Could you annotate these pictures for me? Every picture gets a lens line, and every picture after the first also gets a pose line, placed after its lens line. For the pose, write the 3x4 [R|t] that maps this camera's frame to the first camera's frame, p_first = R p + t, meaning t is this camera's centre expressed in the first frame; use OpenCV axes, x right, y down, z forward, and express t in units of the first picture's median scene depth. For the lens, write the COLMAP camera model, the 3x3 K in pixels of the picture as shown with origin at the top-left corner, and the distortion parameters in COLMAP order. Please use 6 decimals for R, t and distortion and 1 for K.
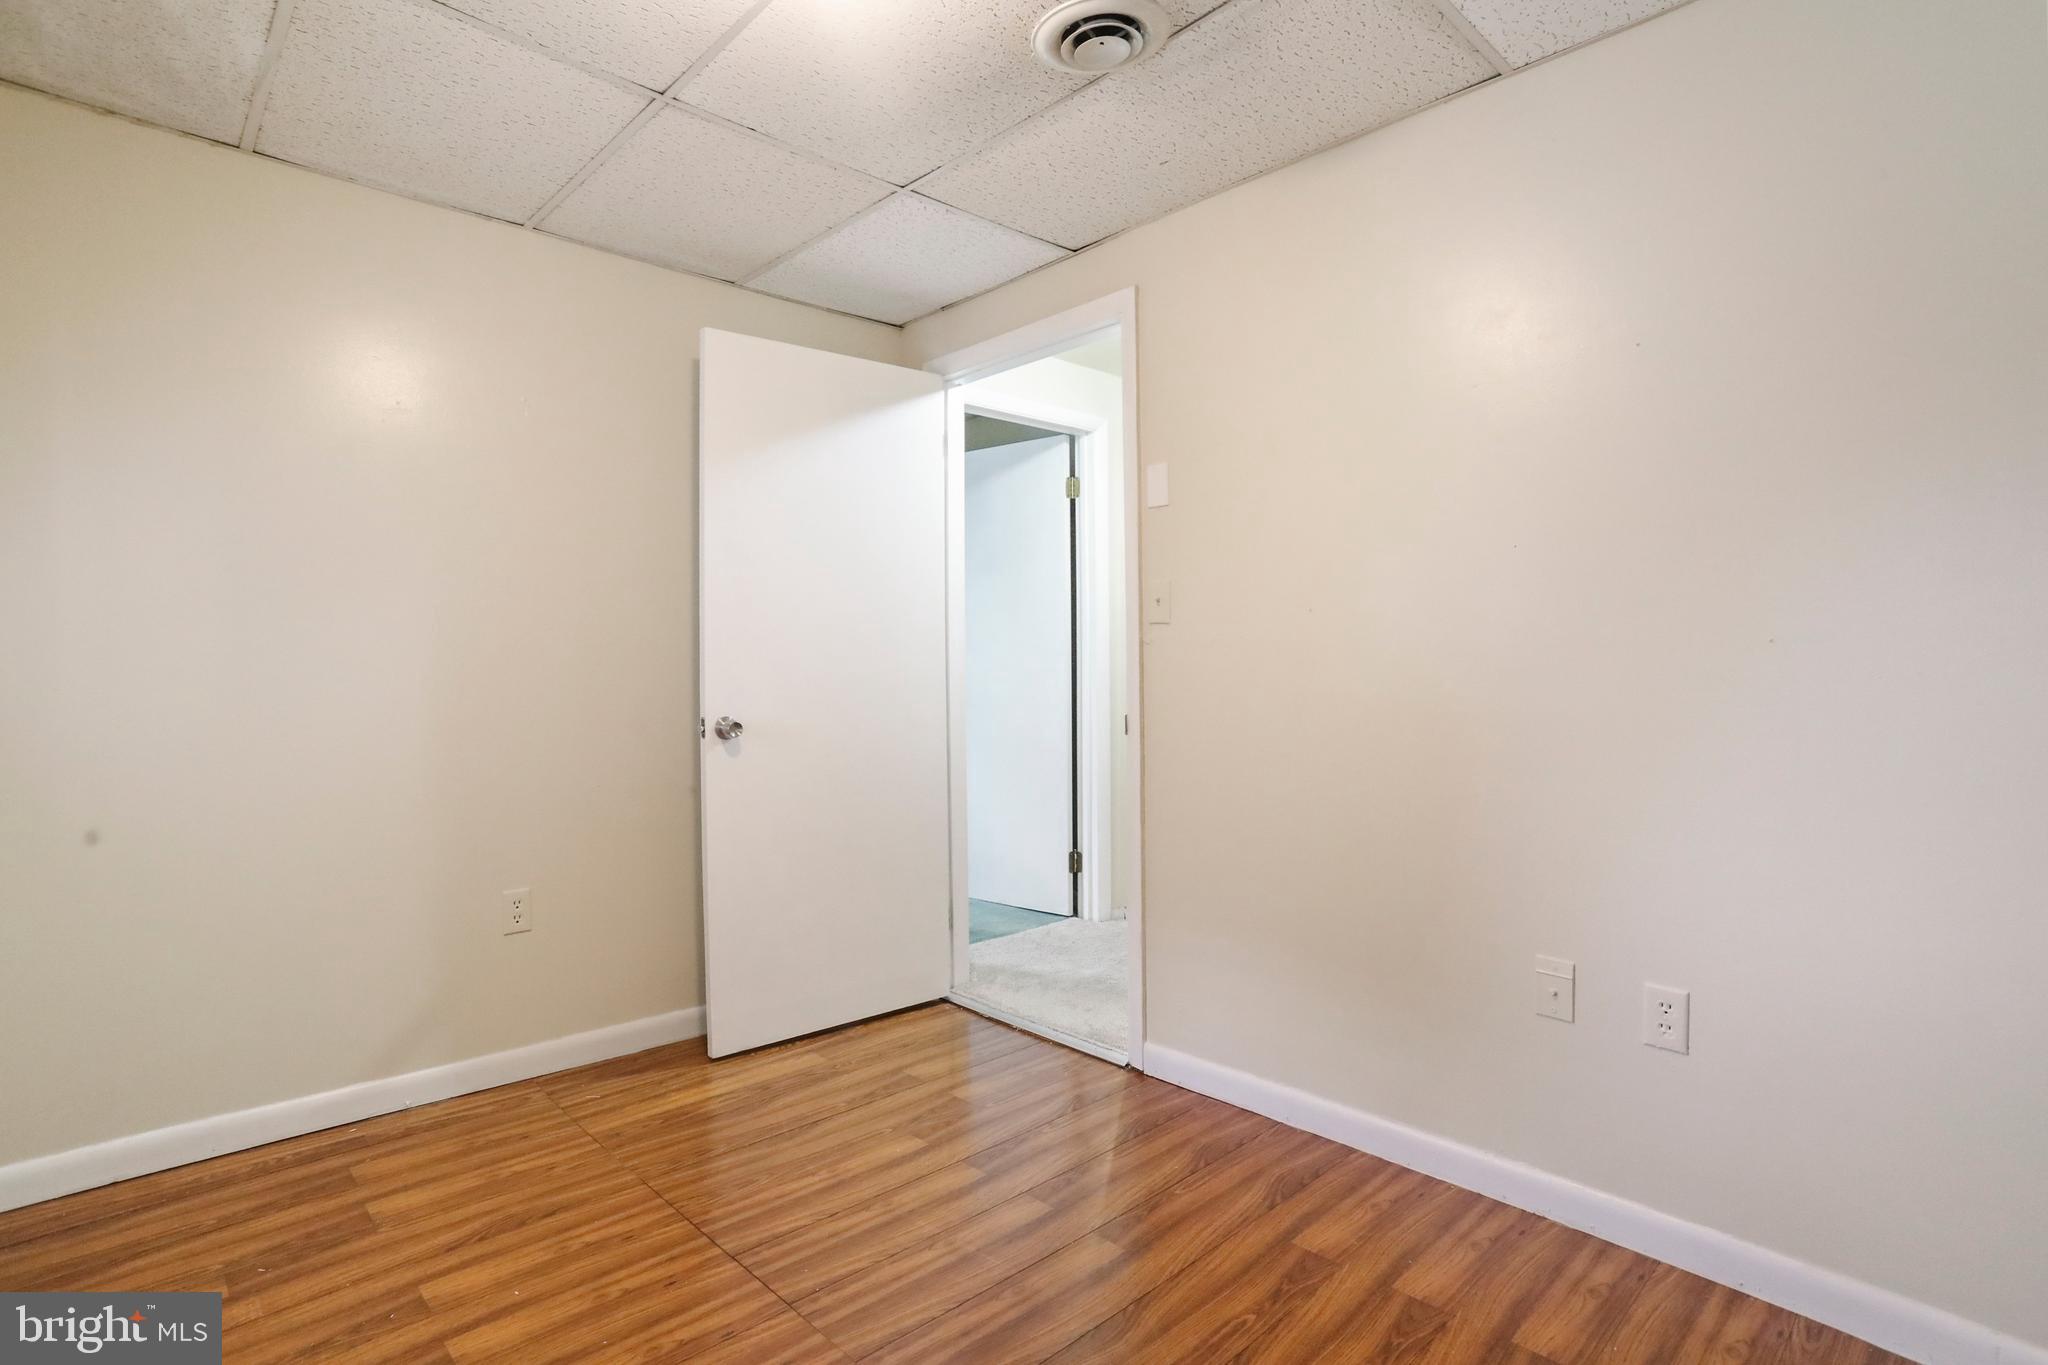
lens RADIAL K [[1013.9, 0, 1022.3], [0, 1013.9, 675.3], [0, 0, 1]] dist [0.000540, 0.002340]
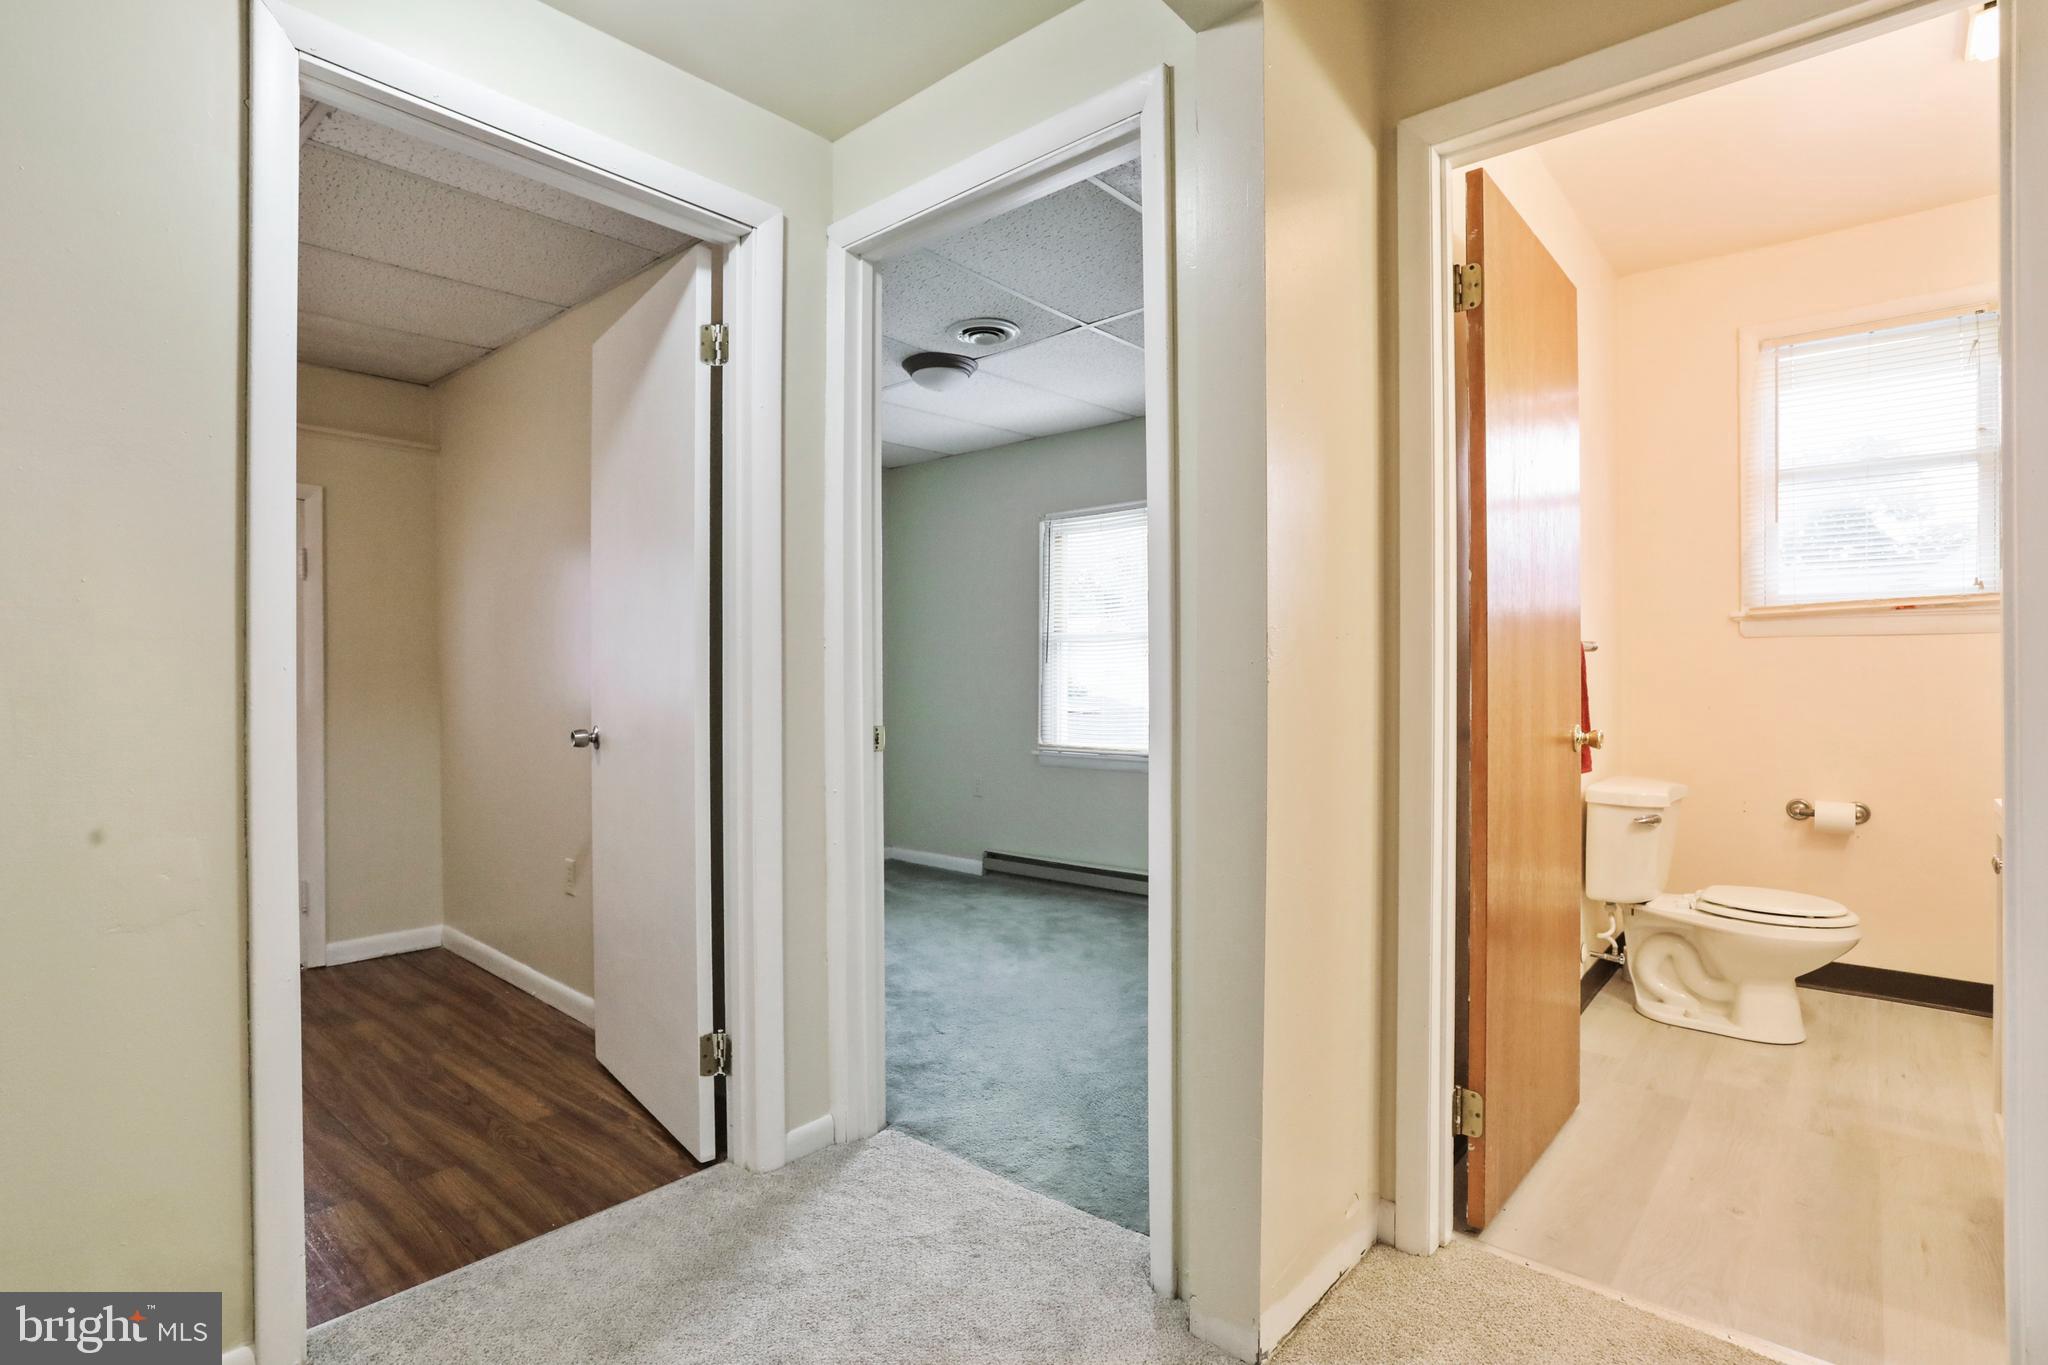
lens RADIAL K [[1013.9, 0, 1017.0], [0, 1013.9, 677.7], [0, 0, 1]] dist [0.000540, 0.002340]
pose [[0.092123, -0.007109, -0.995722, 0.708999], [-0.017181, 0.999814, -0.008728, -0.000540], [0.995599, 0.017912, 0.091983, 1.320278]]
